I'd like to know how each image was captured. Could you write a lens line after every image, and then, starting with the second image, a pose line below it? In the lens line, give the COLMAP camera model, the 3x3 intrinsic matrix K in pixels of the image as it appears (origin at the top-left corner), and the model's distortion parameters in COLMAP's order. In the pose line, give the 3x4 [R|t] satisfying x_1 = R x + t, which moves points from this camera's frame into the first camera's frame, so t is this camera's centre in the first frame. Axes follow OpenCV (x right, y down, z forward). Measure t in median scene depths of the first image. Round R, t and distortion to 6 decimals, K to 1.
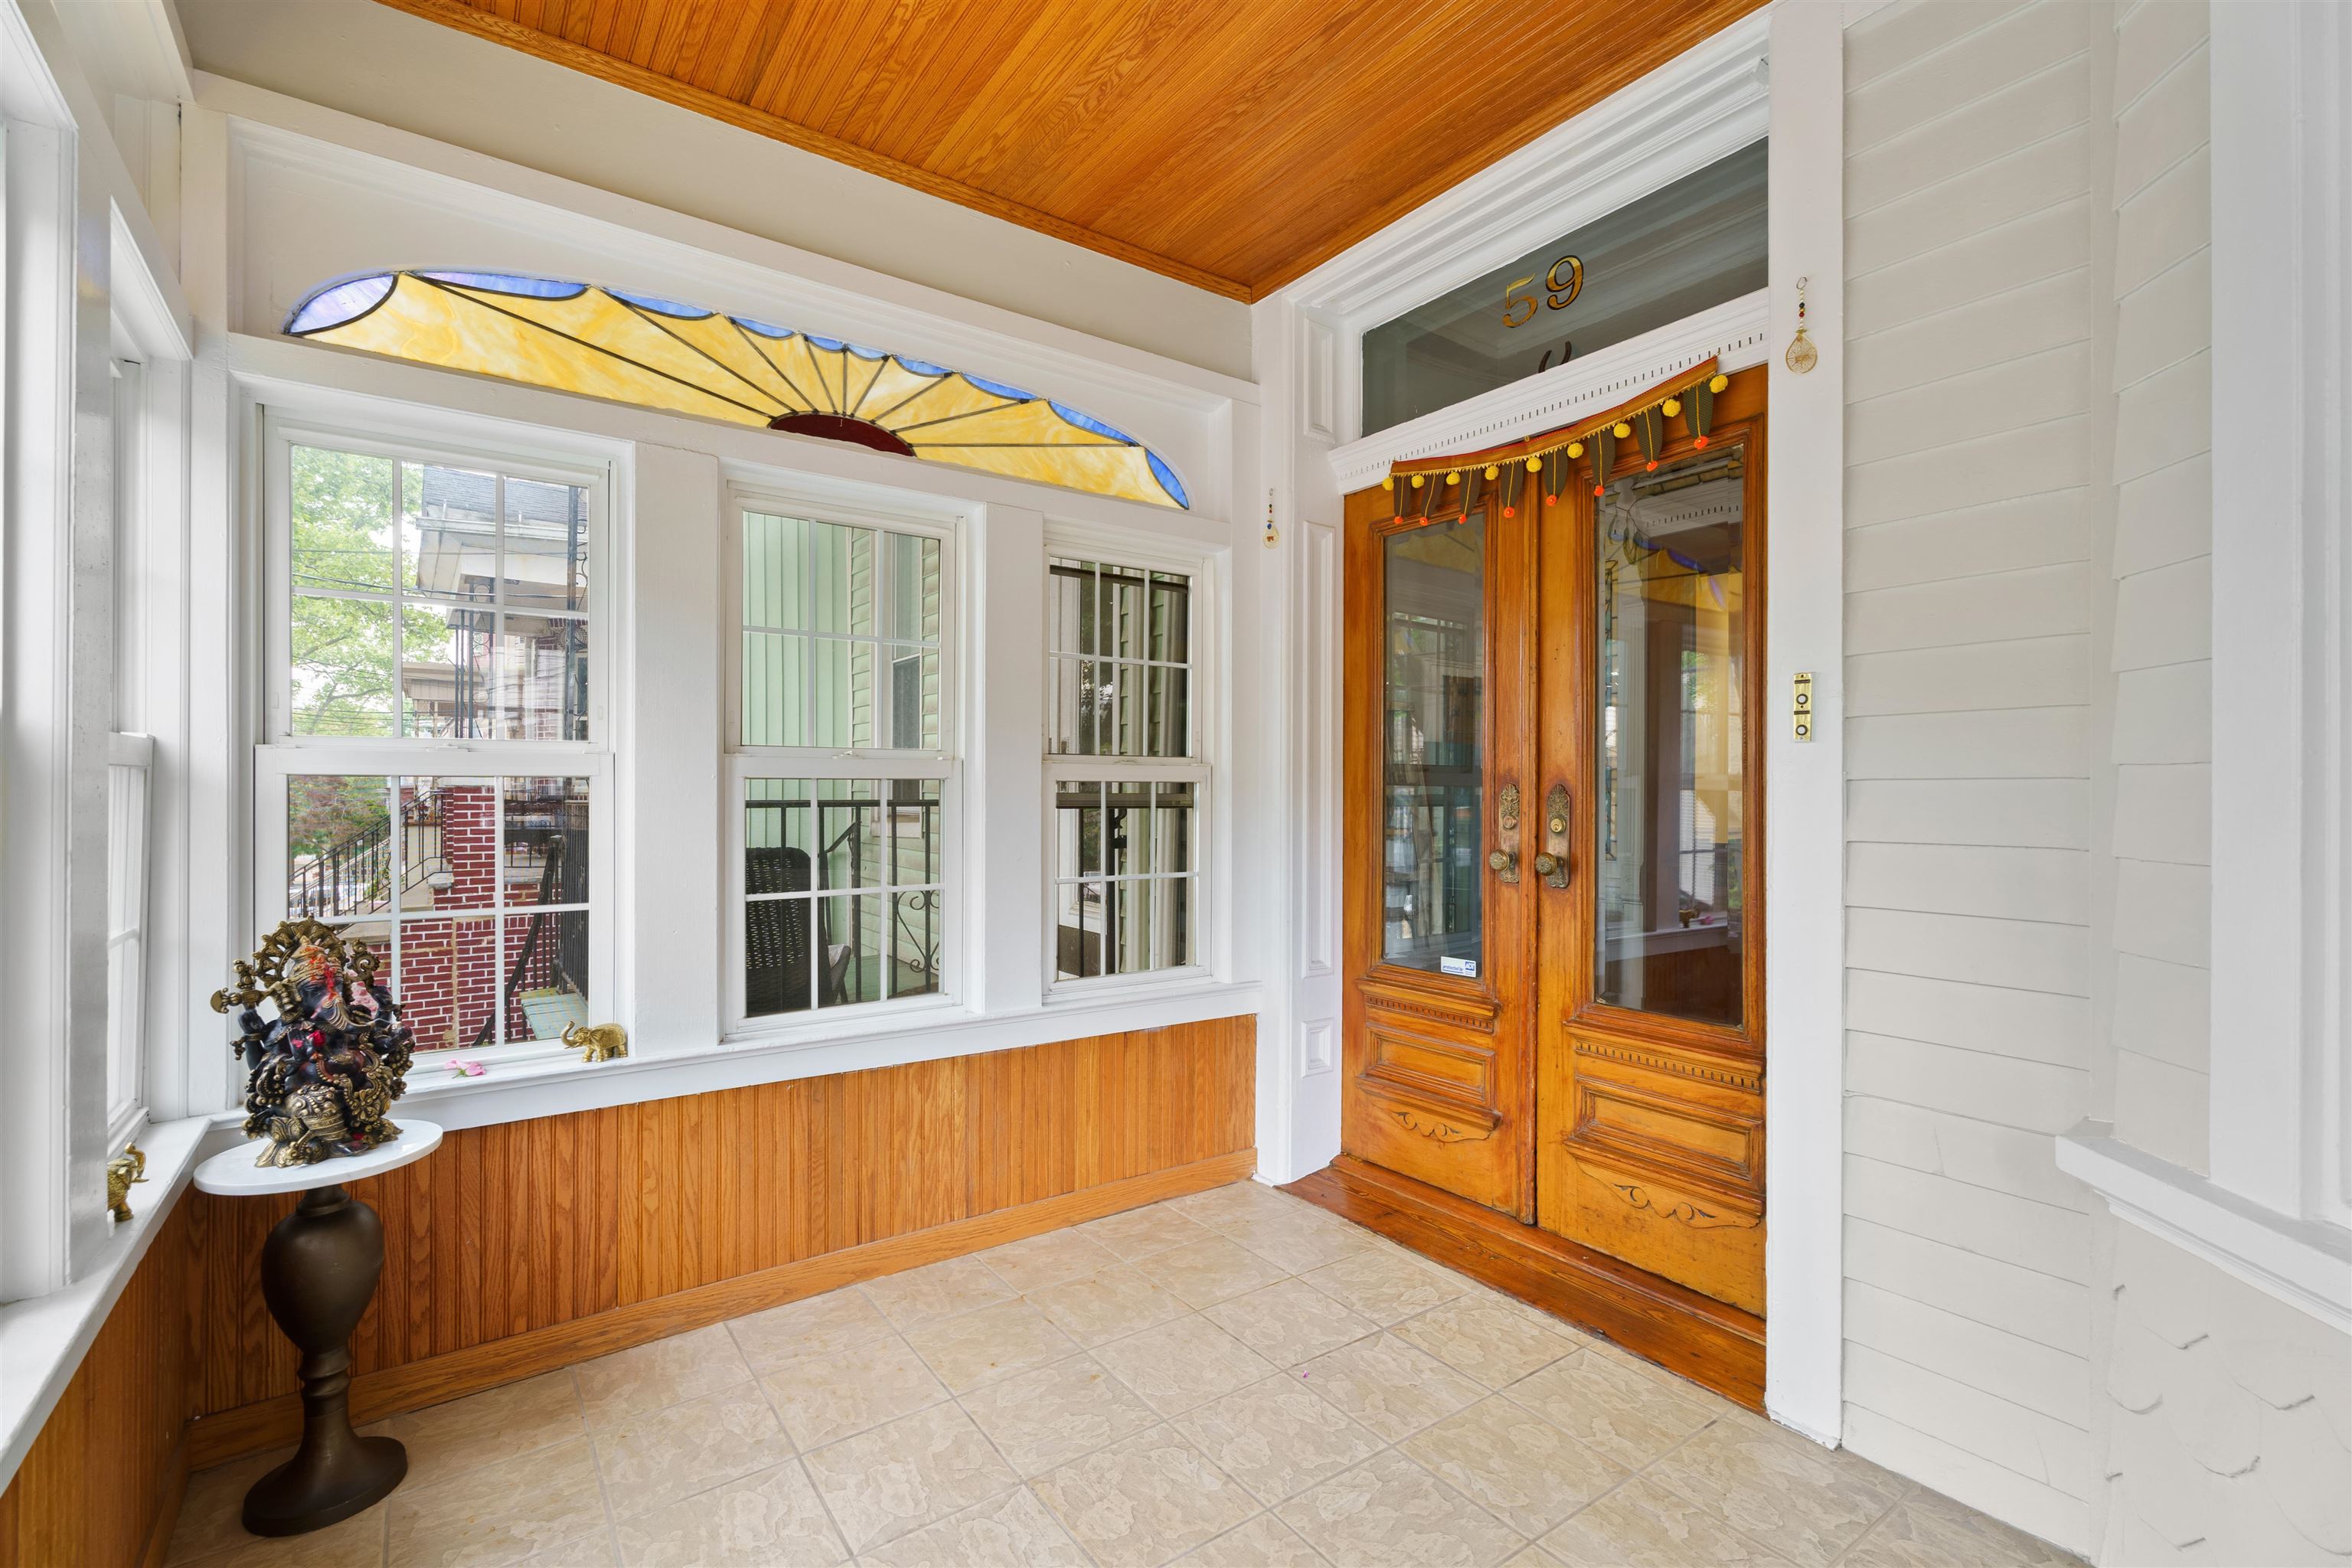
lens RADIAL K [[1066.4, 0, 1168.1], [0, 1066.4, 766.2], [0, 0, 1]] dist [-0.000441, 0.000370]
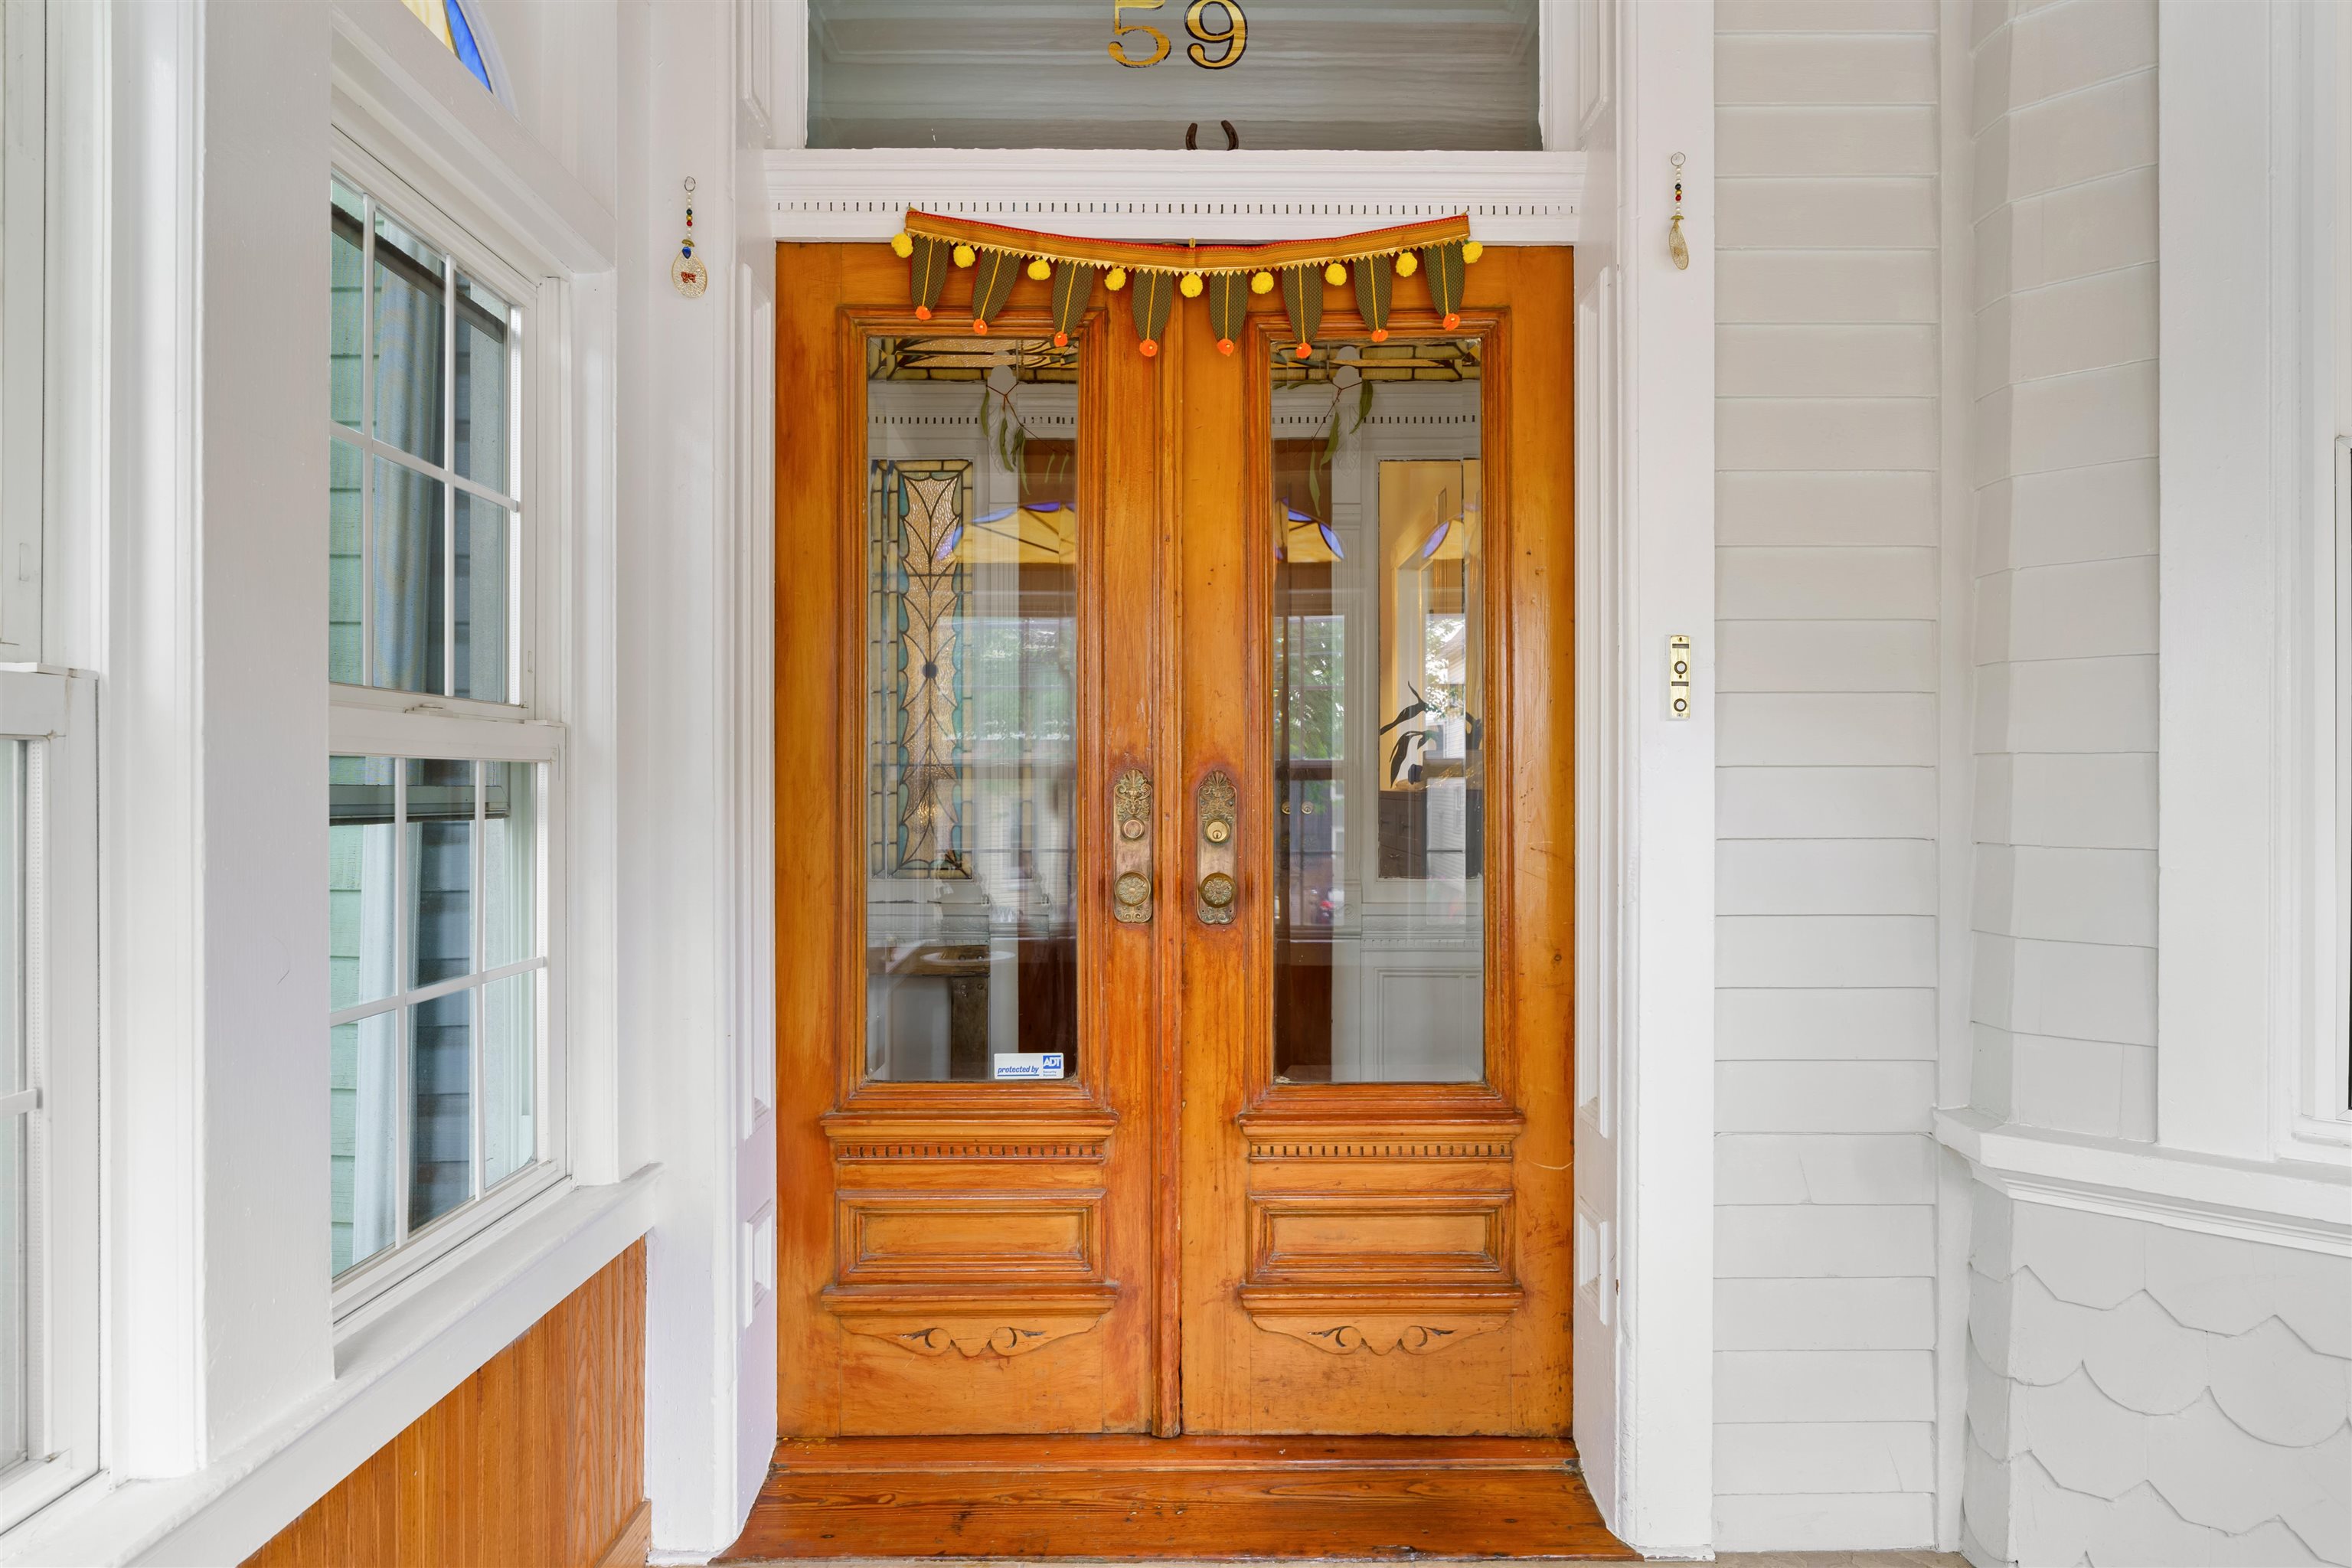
lens RADIAL K [[1309.3, 0, 1178.7], [0, 1309.3, 775.1], [0, 0, 1]] dist [-0.021932, 0.001507]
pose [[0.569332, 0.004610, 0.822095, -0.330948], [-0.018142, 0.999811, 0.006957, 0.014552], [-0.821908, -0.018876, 0.569308, 0.553907]]
